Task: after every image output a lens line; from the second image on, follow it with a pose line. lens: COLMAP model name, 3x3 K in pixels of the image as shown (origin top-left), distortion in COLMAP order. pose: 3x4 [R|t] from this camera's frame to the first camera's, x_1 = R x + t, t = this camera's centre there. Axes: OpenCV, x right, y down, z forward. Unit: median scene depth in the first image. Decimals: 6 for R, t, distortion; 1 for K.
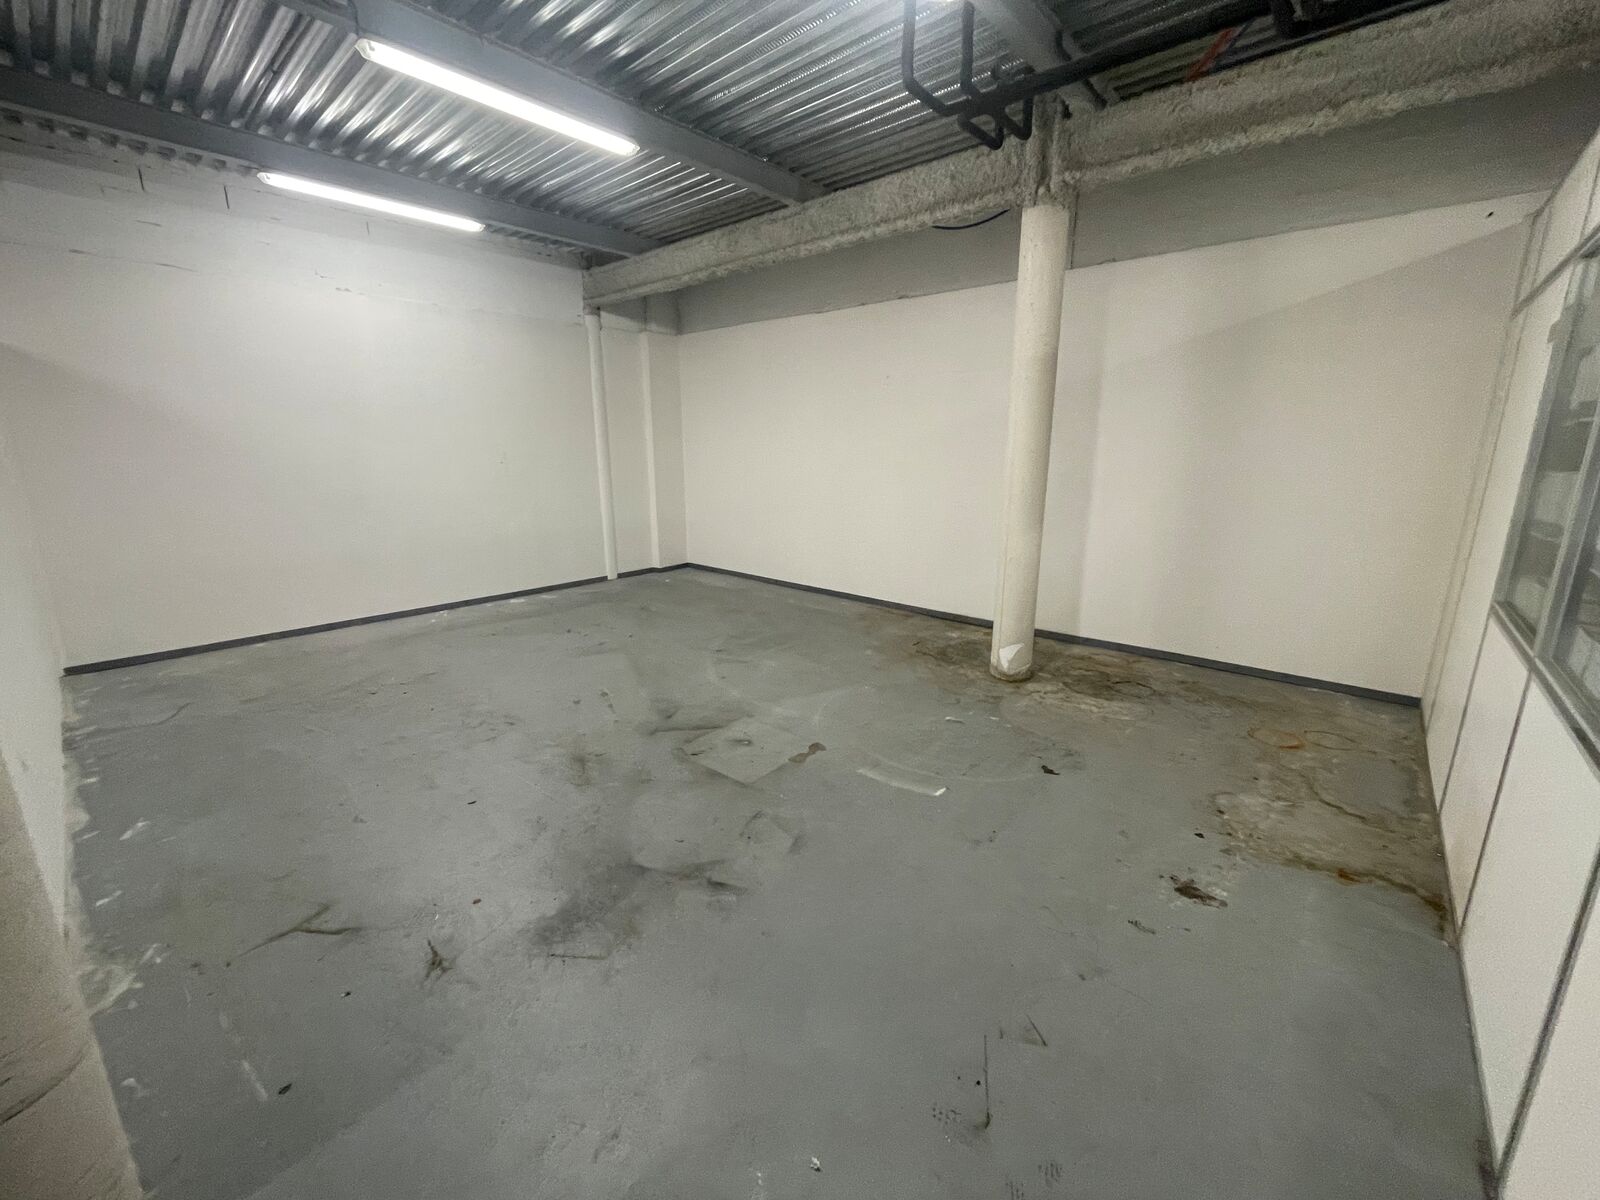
lens RADIAL K [[644.9, 0, 802.6], [0, 644.9, 594.0], [0, 0, 1]] dist [-0.003965, 0.000040]
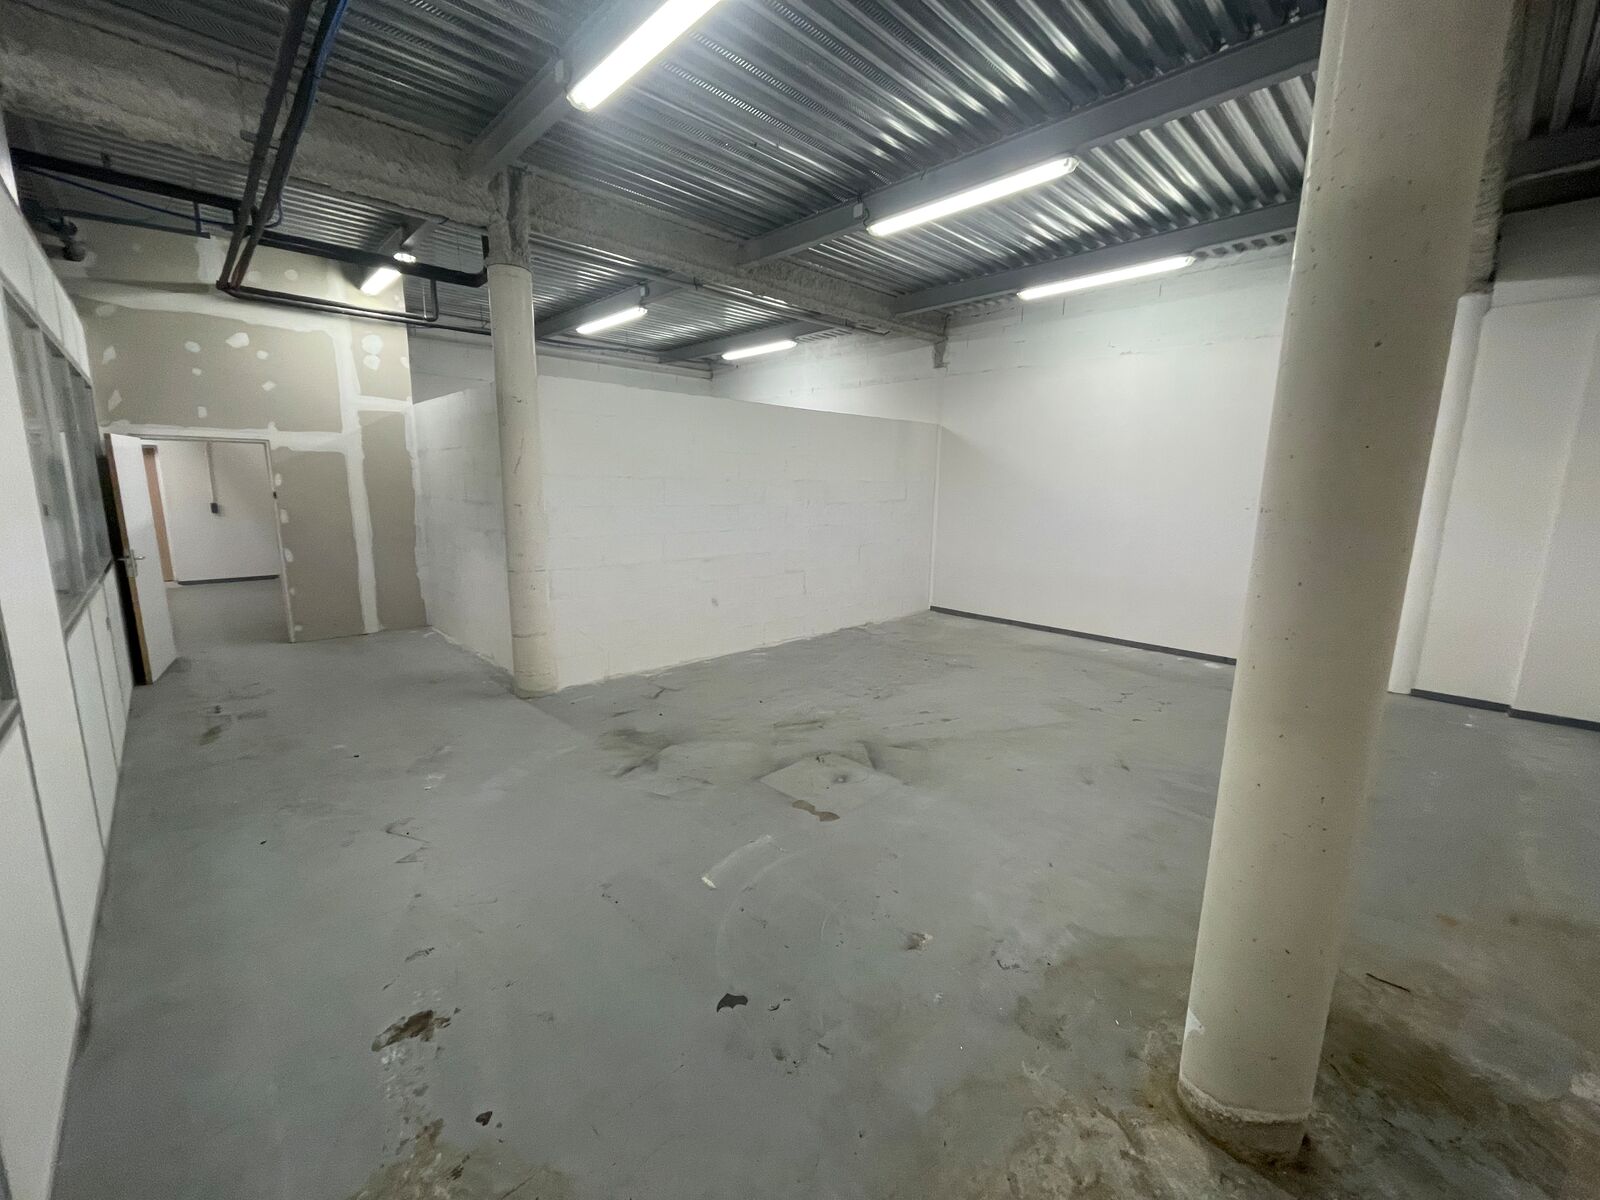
lens RADIAL K [[644.9, 0, 798.5], [0, 644.9, 598.8], [0, 0, 1]] dist [-0.003965, 0.000040]
pose [[-0.085616, 0.178492, -0.980209, 0.797554], [-0.239916, 0.951179, 0.194161, -0.201210], [0.967011, 0.251791, -0.038613, 0.862623]]
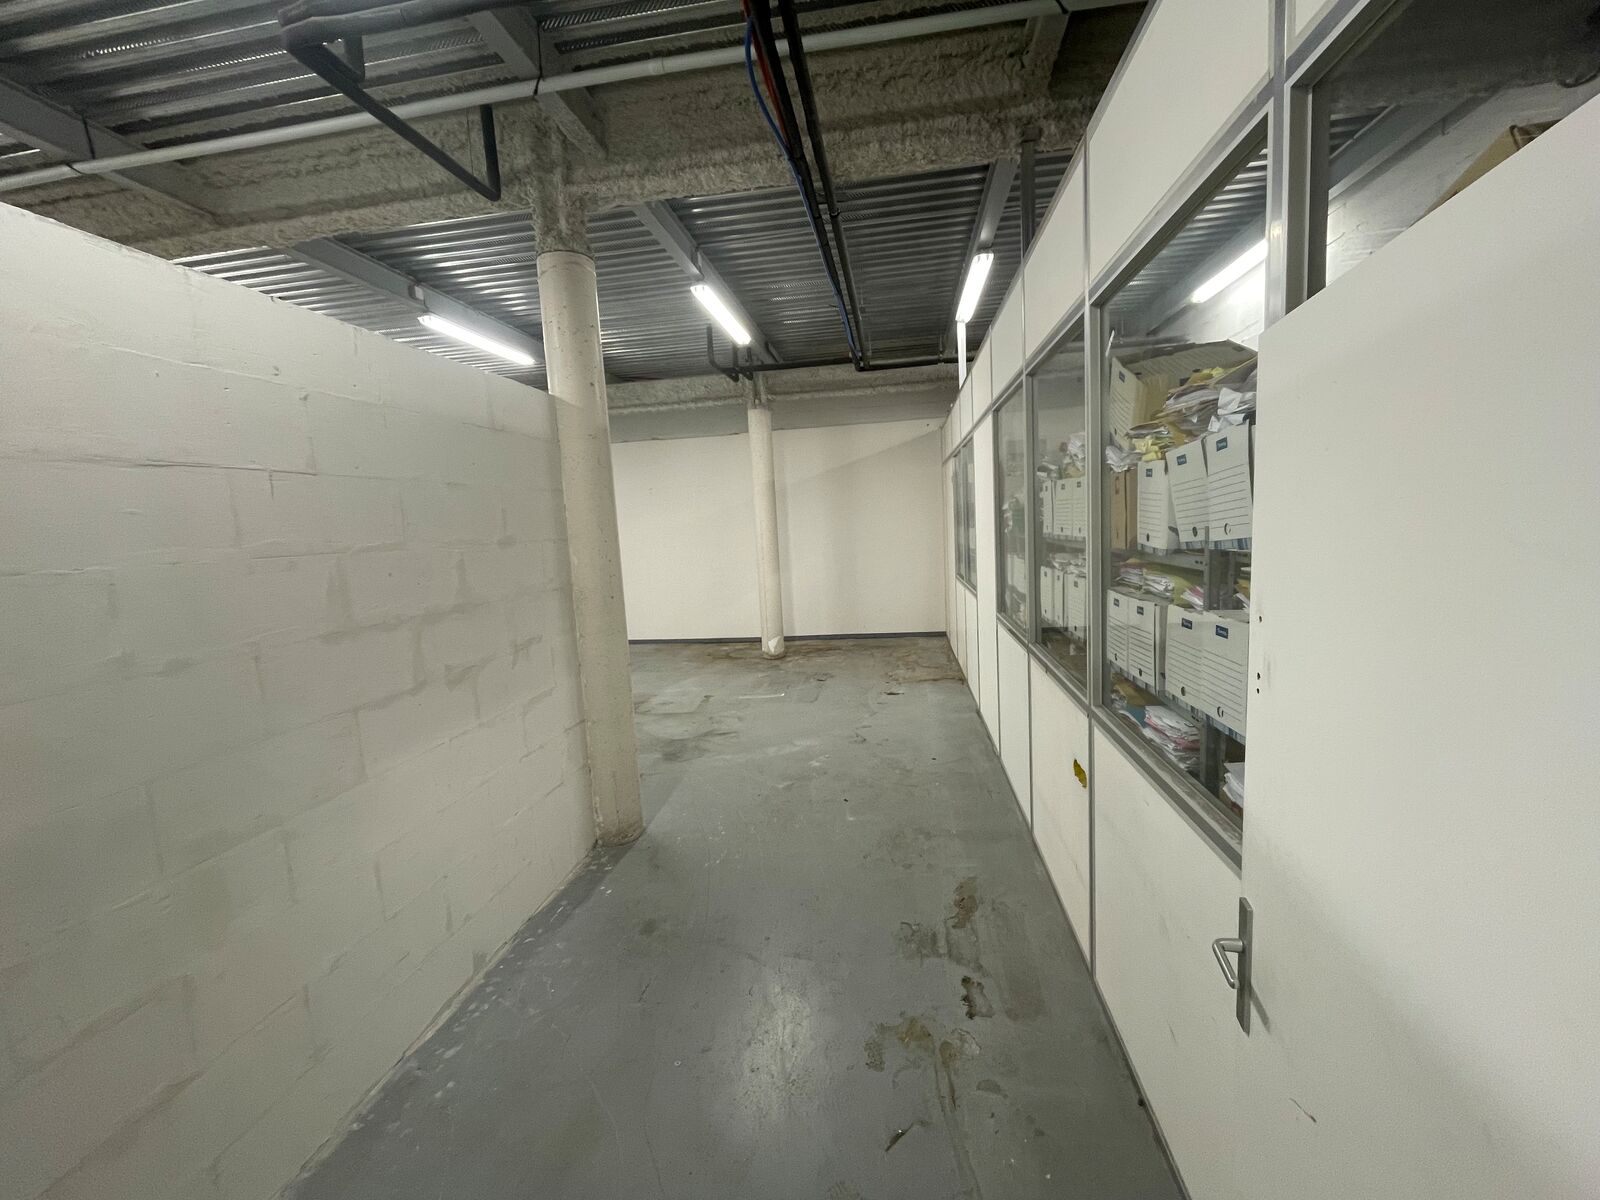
lens RADIAL K [[644.9, 0, 798.7], [0, 644.9, 596.2], [0, 0, 1]] dist [-0.003965, 0.000040]
pose [[0.841085, -0.106799, 0.530254, -0.649475], [0.173700, 0.981721, -0.077793, 0.137387], [-0.512254, 0.157536, 0.844262, -0.654726]]
